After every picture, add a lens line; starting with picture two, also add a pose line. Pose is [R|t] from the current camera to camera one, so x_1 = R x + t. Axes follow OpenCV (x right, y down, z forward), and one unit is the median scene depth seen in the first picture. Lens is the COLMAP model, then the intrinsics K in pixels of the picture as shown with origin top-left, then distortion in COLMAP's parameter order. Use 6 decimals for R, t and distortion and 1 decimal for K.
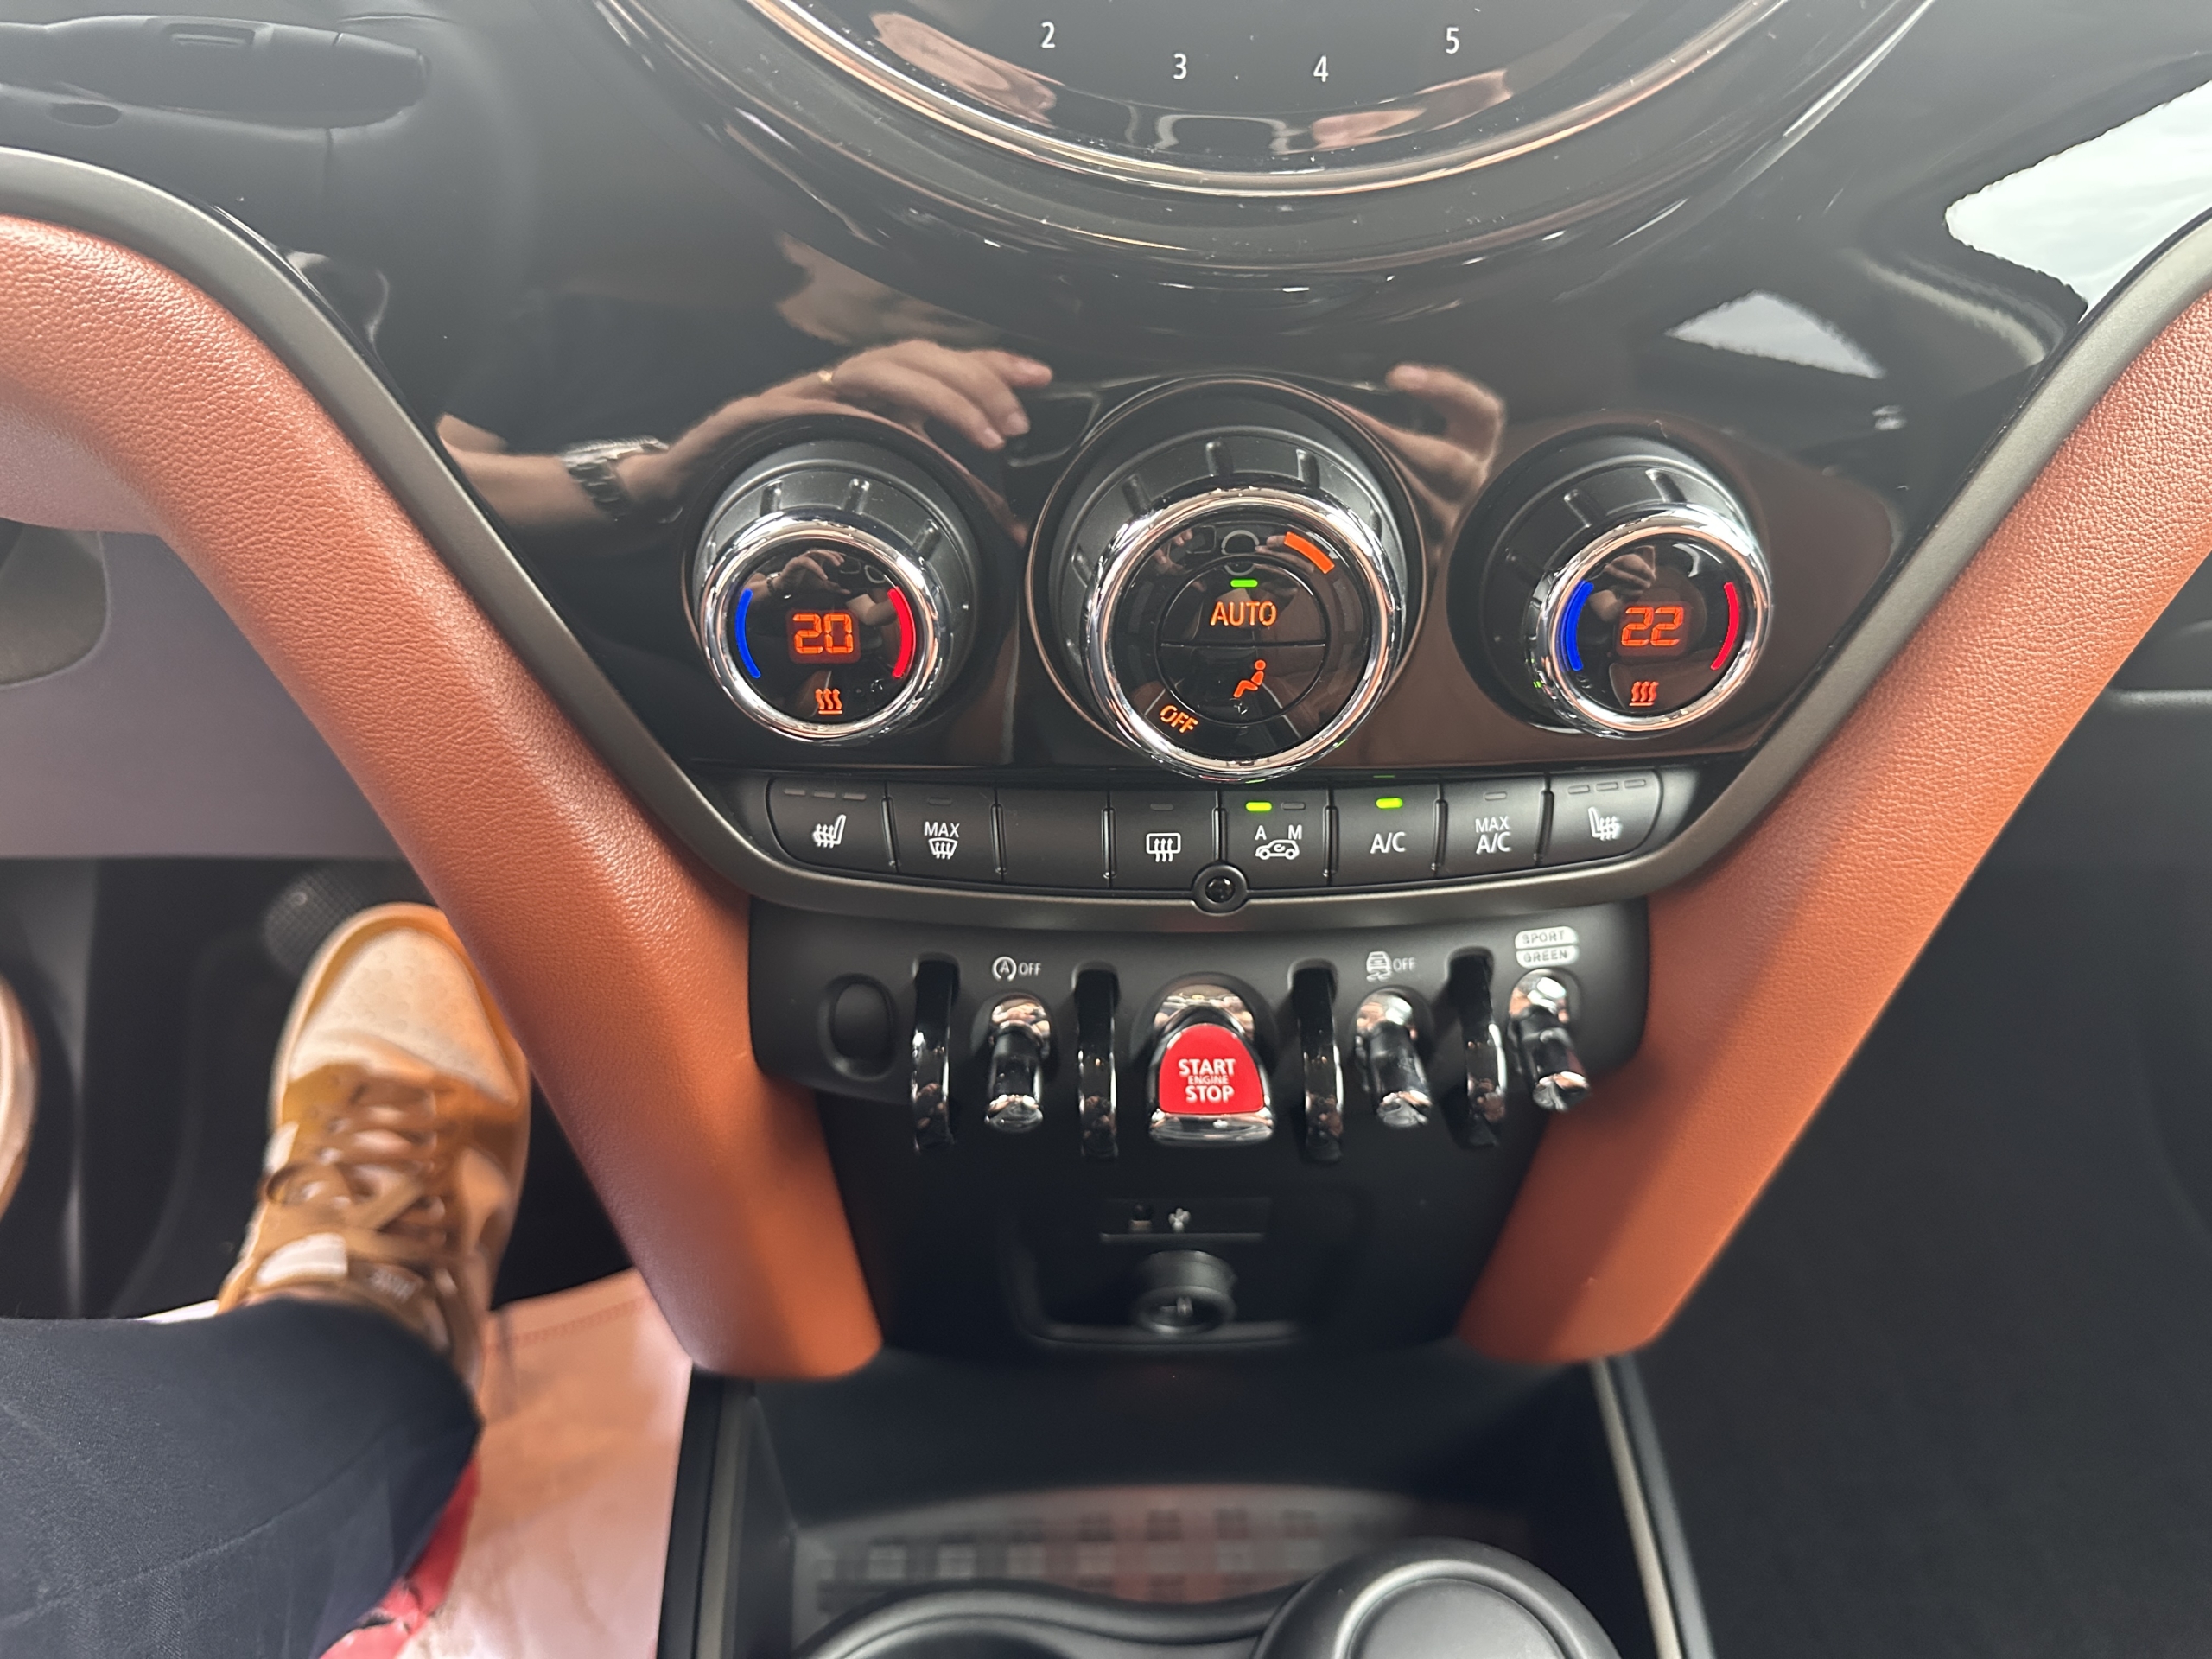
lens RADIAL K [[1568.2, 0, 1111.8], [0, 1568.2, 827.1], [0, 0, 1]] dist [0.004386, -0.016457]
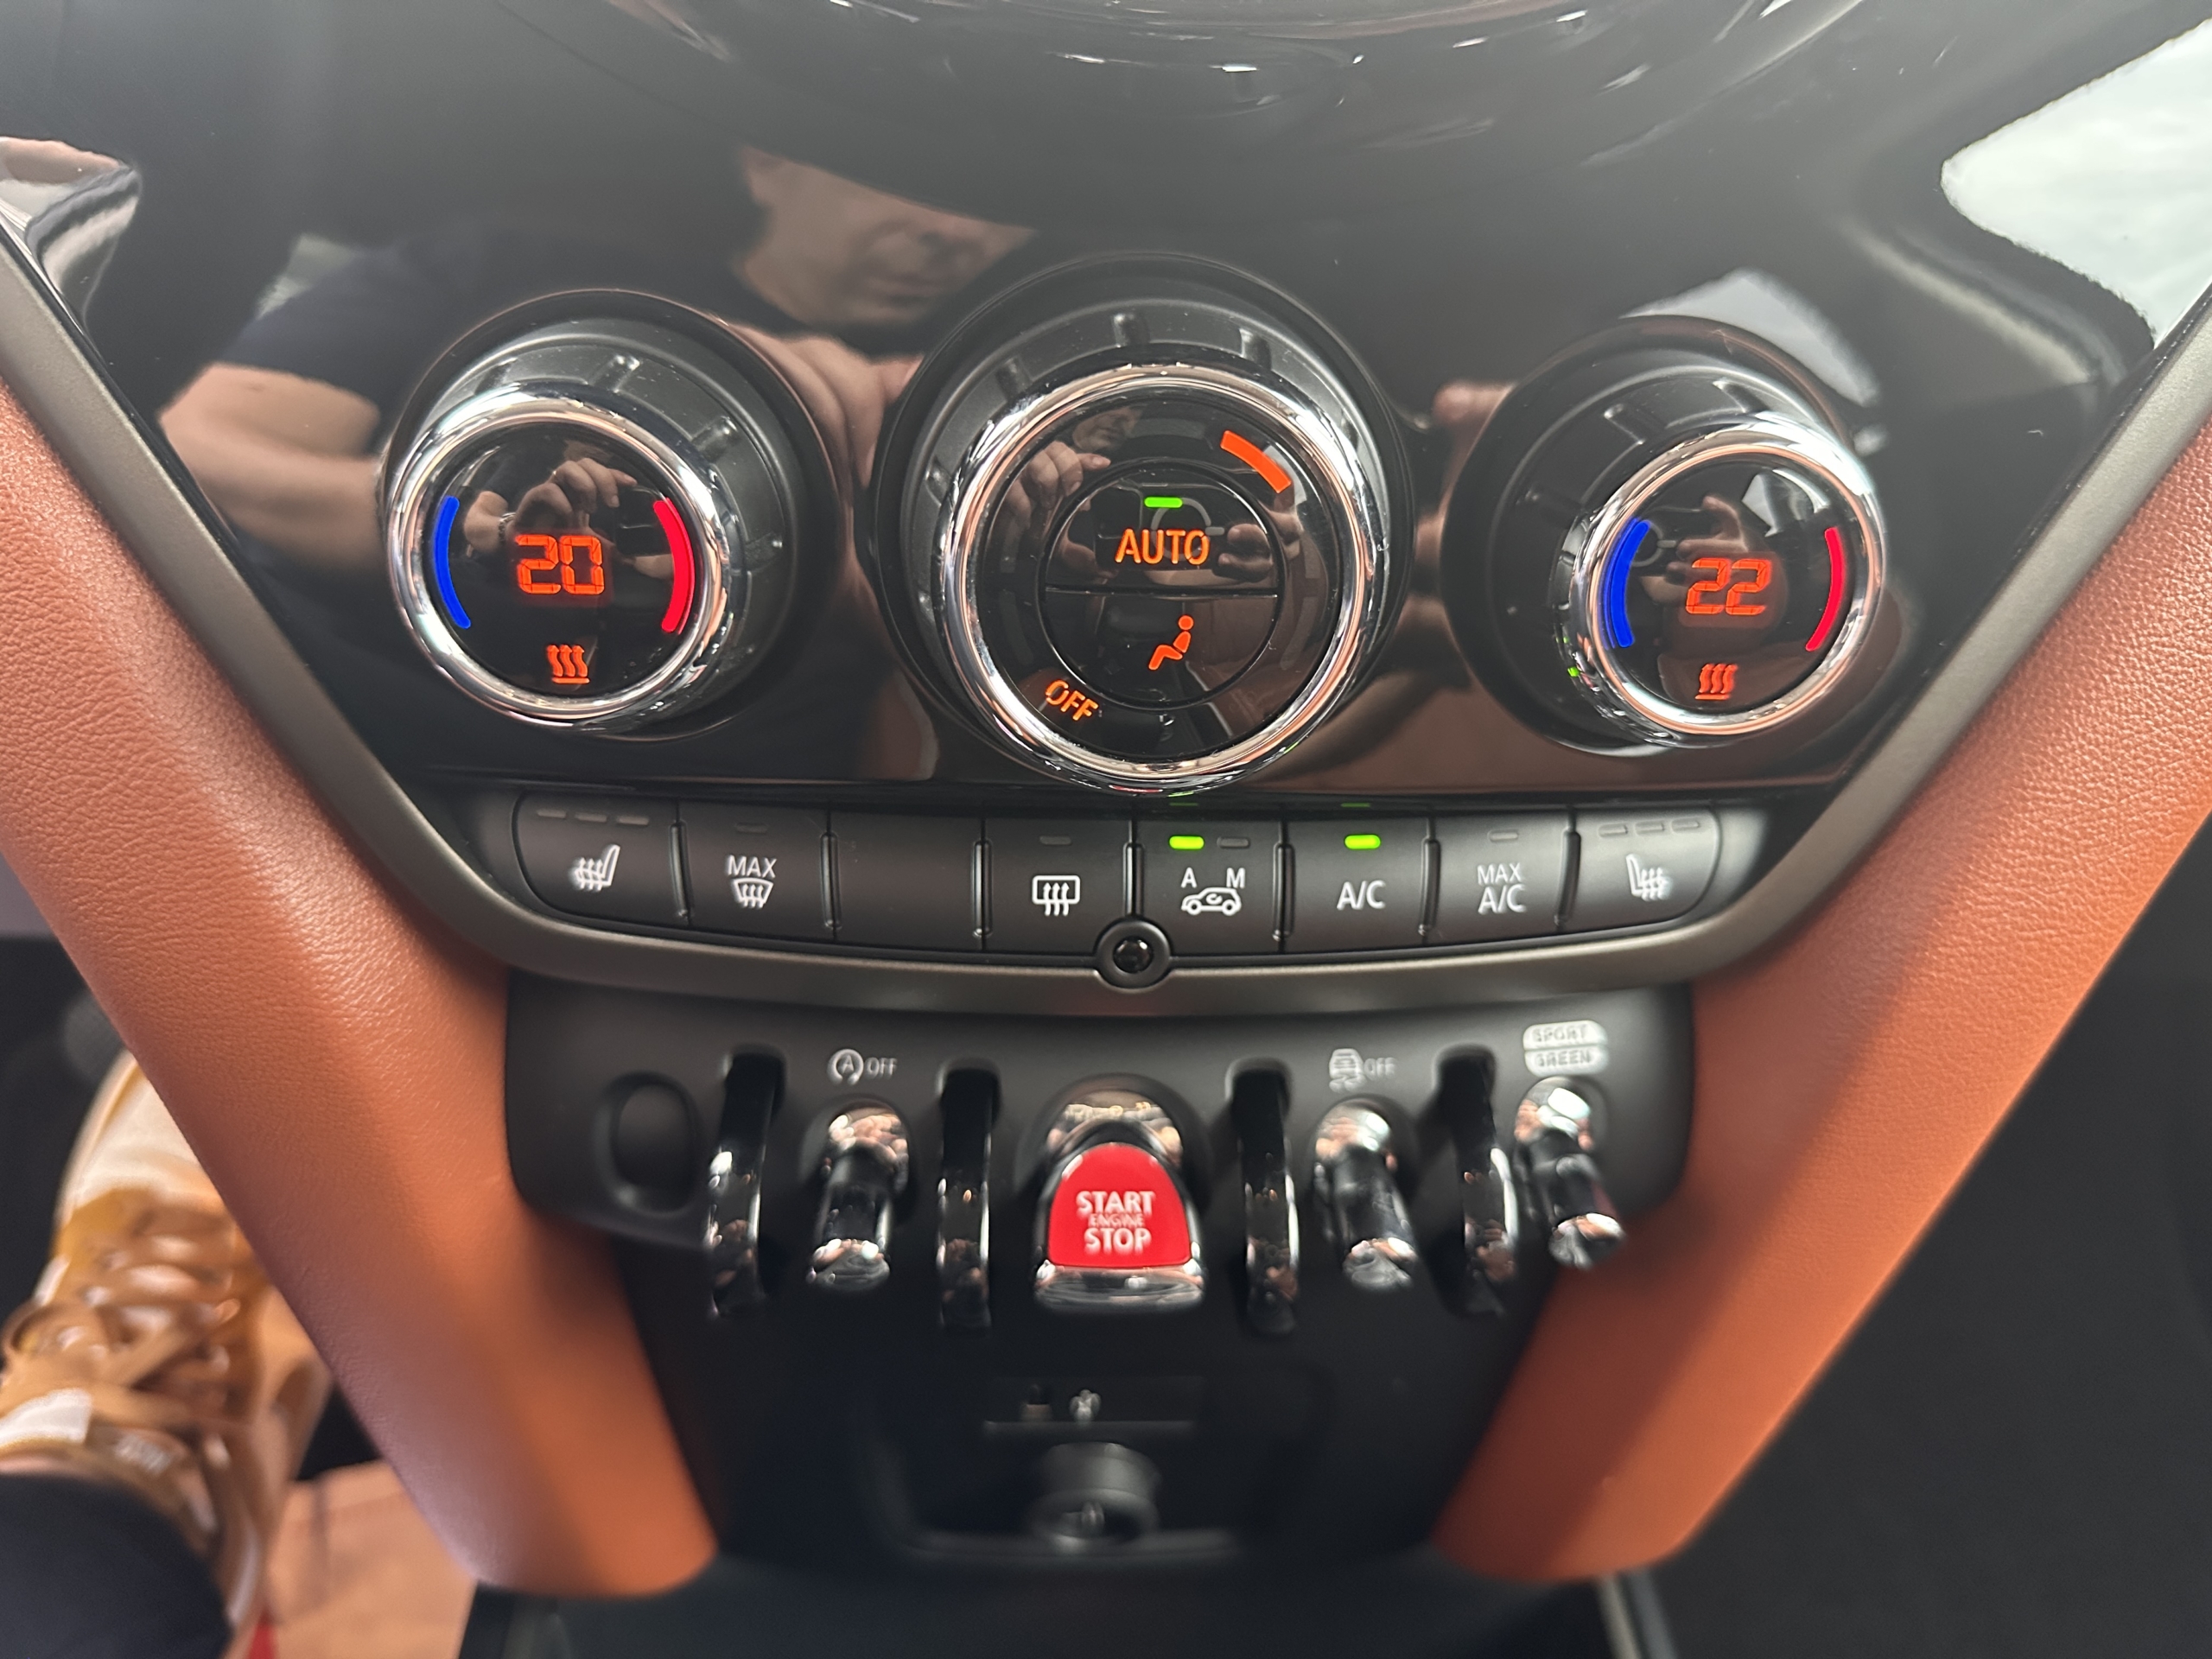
lens RADIAL K [[1568.2, 0, 1116.2], [0, 1568.2, 792.7], [0, 0, 1]] dist [0.004386, -0.016457]
pose [[0.999241, 0.017743, 0.034692, 0.034009], [-0.014182, 0.994853, -0.100328, 0.036944], [-0.036294, 0.099760, 0.994349, 0.261773]]
